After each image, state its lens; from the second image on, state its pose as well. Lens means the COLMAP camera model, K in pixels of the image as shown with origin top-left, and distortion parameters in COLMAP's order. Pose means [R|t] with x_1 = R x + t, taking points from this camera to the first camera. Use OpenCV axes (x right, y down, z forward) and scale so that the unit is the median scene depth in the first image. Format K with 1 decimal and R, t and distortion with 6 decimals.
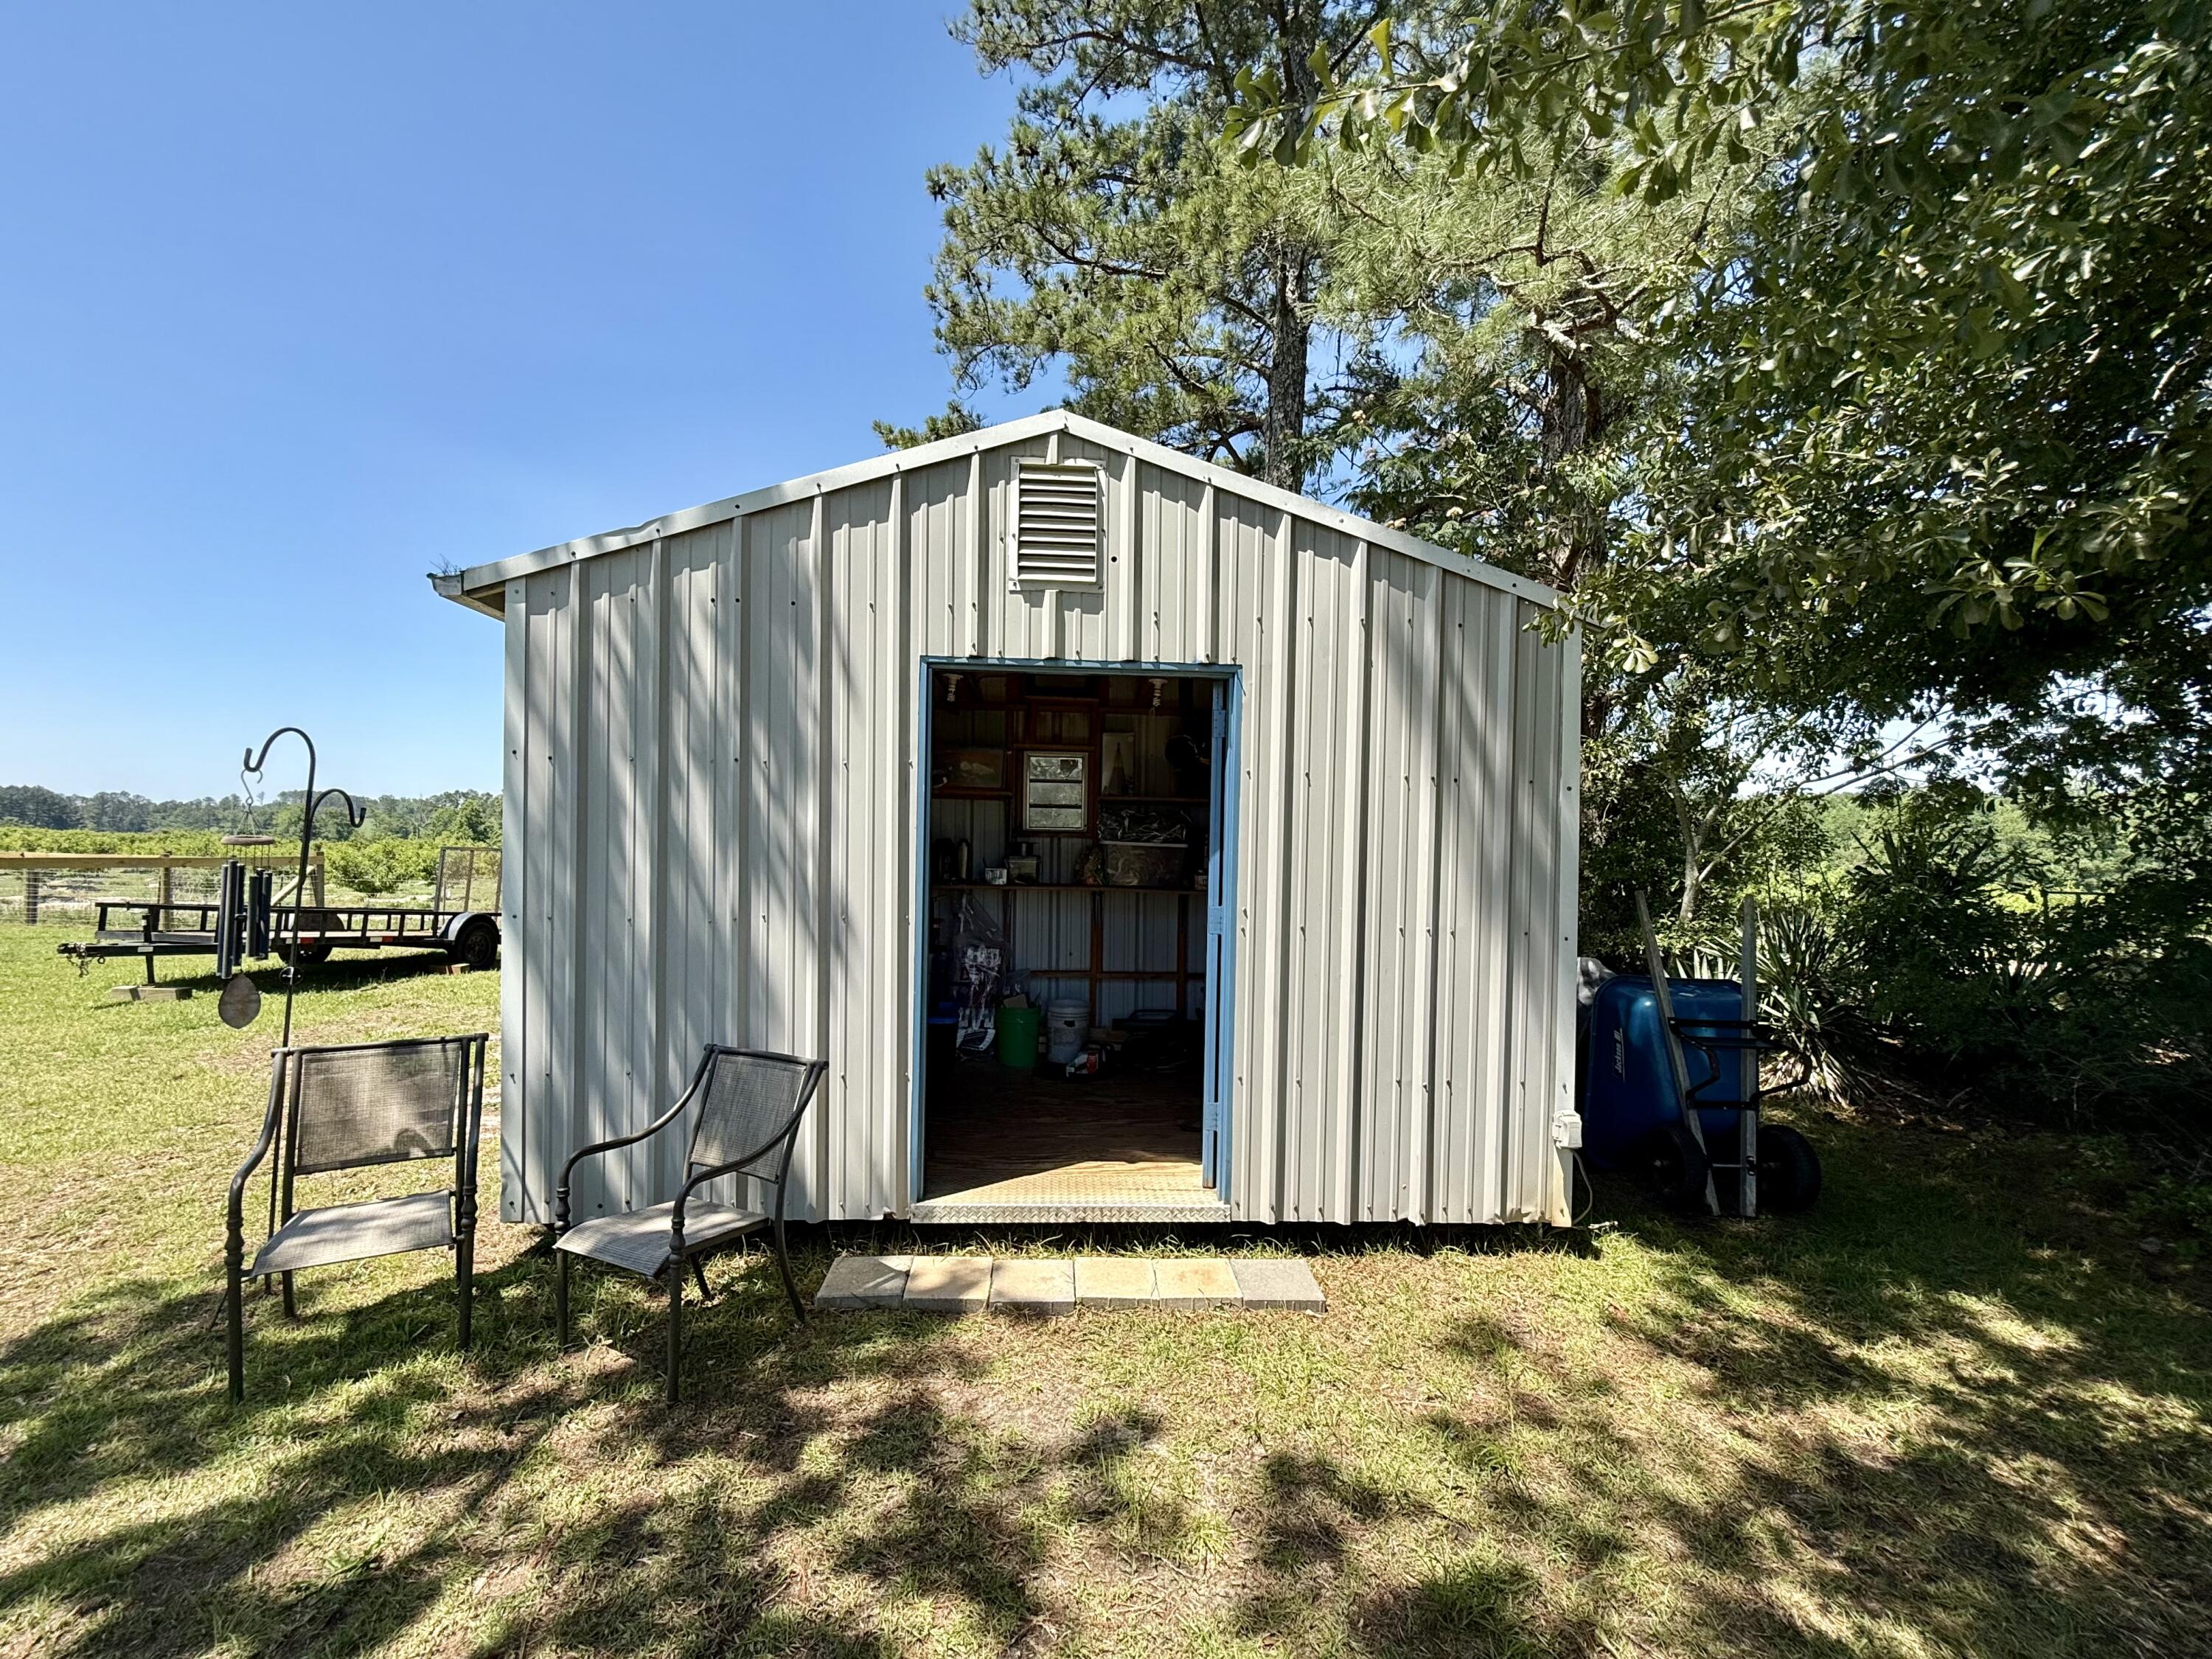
lens RADIAL K [[931.5, 0, 1101.0], [0, 931.5, 832.0], [0, 0, 1]] dist [0.002836, -0.001406]
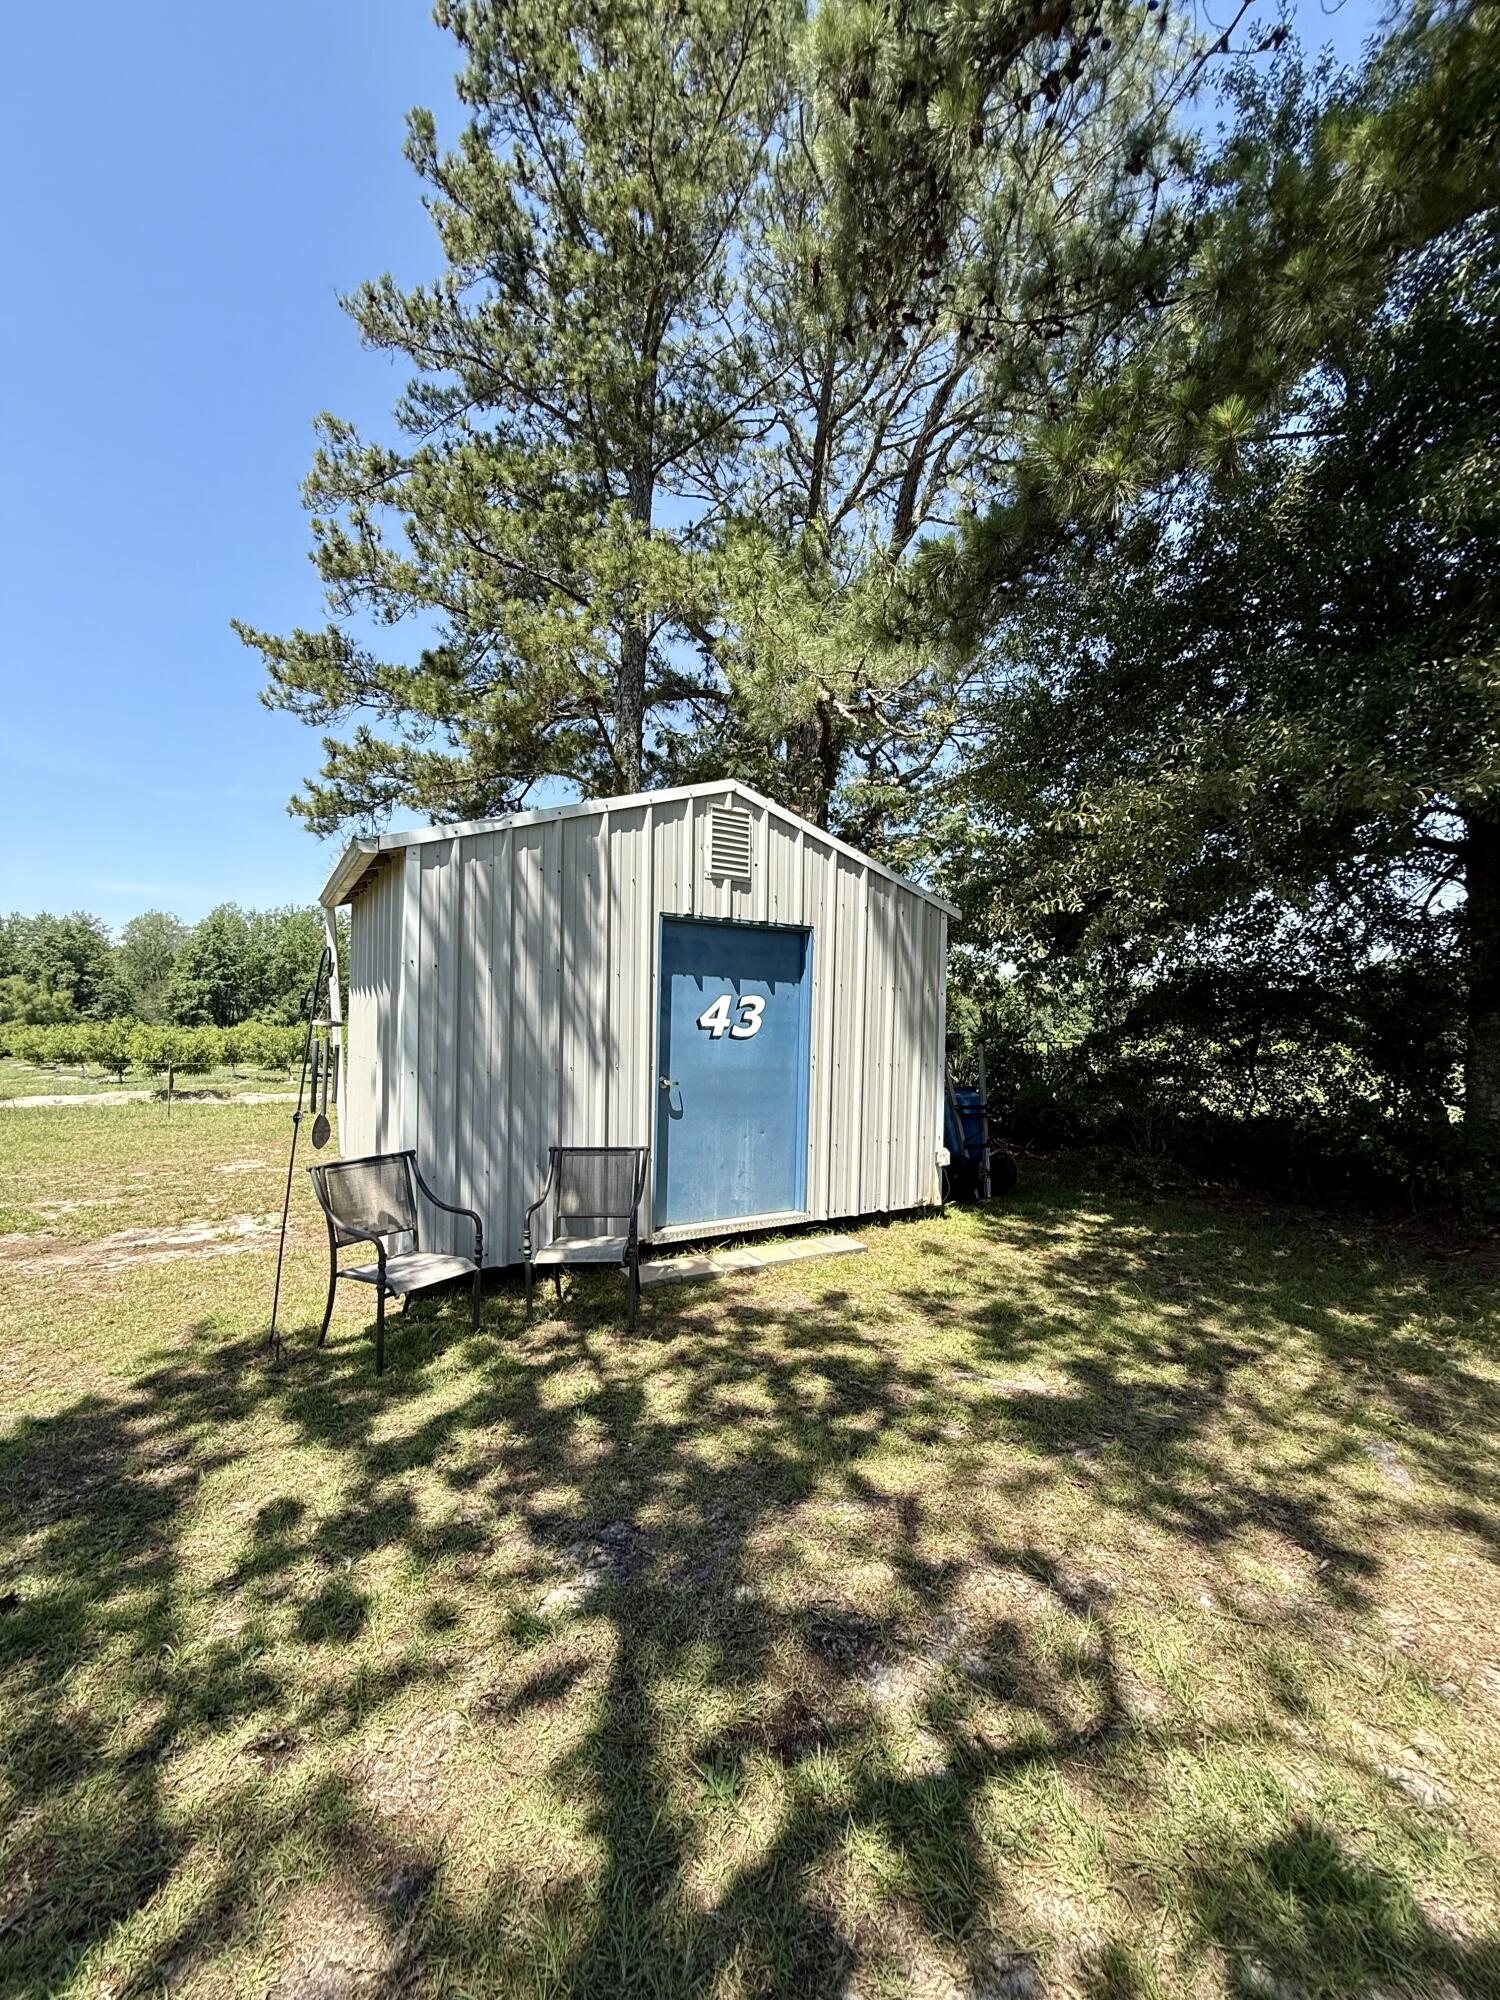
lens RADIAL K [[810.1, 0, 753.9], [0, 810.1, 1009.9], [0, 0, 1]] dist [-0.015842, 0.000073]
pose [[0.872295, 0.002619, 0.488973, -0.768790], [-0.004458, 0.999987, 0.002598, -0.014110], [-0.488960, -0.004446, 0.872295, -0.379988]]
